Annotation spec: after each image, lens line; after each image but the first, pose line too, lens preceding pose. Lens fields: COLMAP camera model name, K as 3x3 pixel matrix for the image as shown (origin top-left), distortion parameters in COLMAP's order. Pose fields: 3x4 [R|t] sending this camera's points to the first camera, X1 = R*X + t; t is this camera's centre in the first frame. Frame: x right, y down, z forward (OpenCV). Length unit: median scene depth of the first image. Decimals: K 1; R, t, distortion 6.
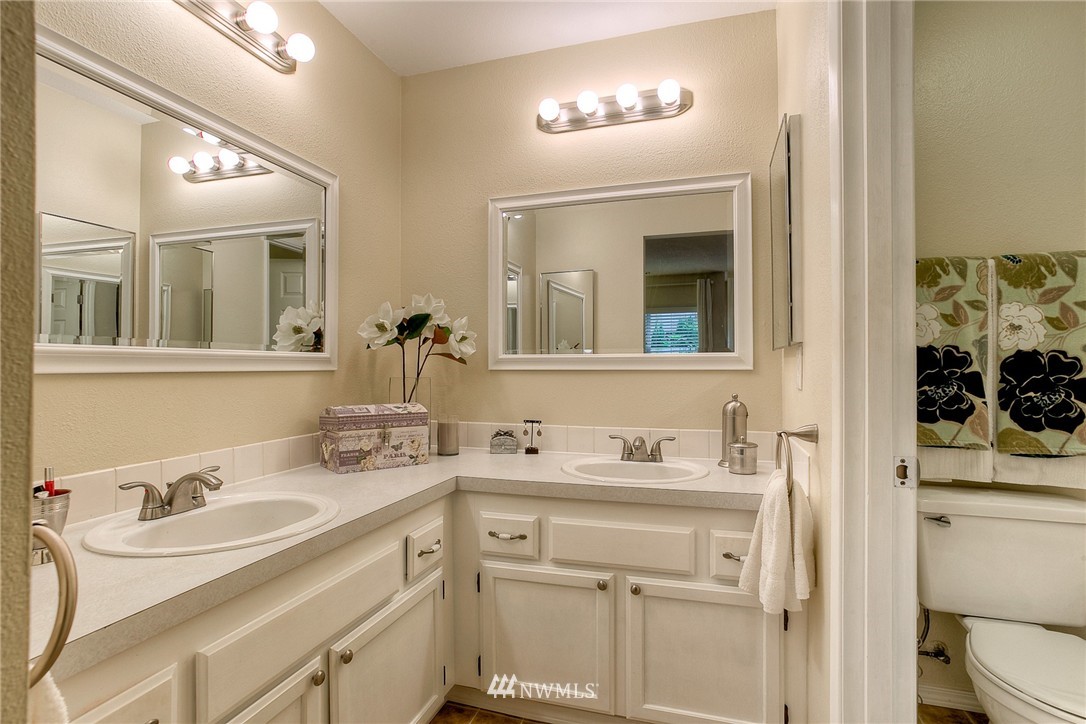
lens RADIAL K [[533.6, 0, 548.1], [0, 533.6, 364.3], [0, 0, 1]] dist [-0.033475, 0.011264]
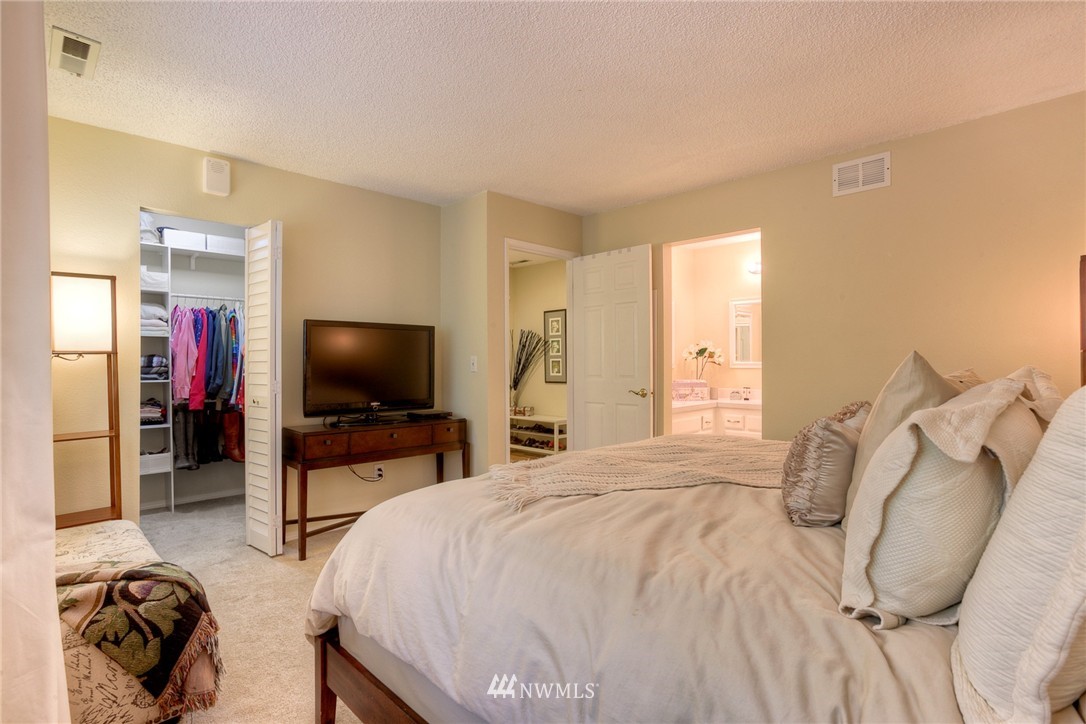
lens RADIAL K [[533.6, 0, 548.2], [0, 533.6, 358.7], [0, 0, 1]] dist [-0.033475, 0.011264]
pose [[0.888033, 0.003514, -0.459767, 0.337068], [0.003778, 0.999881, 0.014940, -0.087242], [0.459765, -0.015004, 0.887914, -1.962512]]
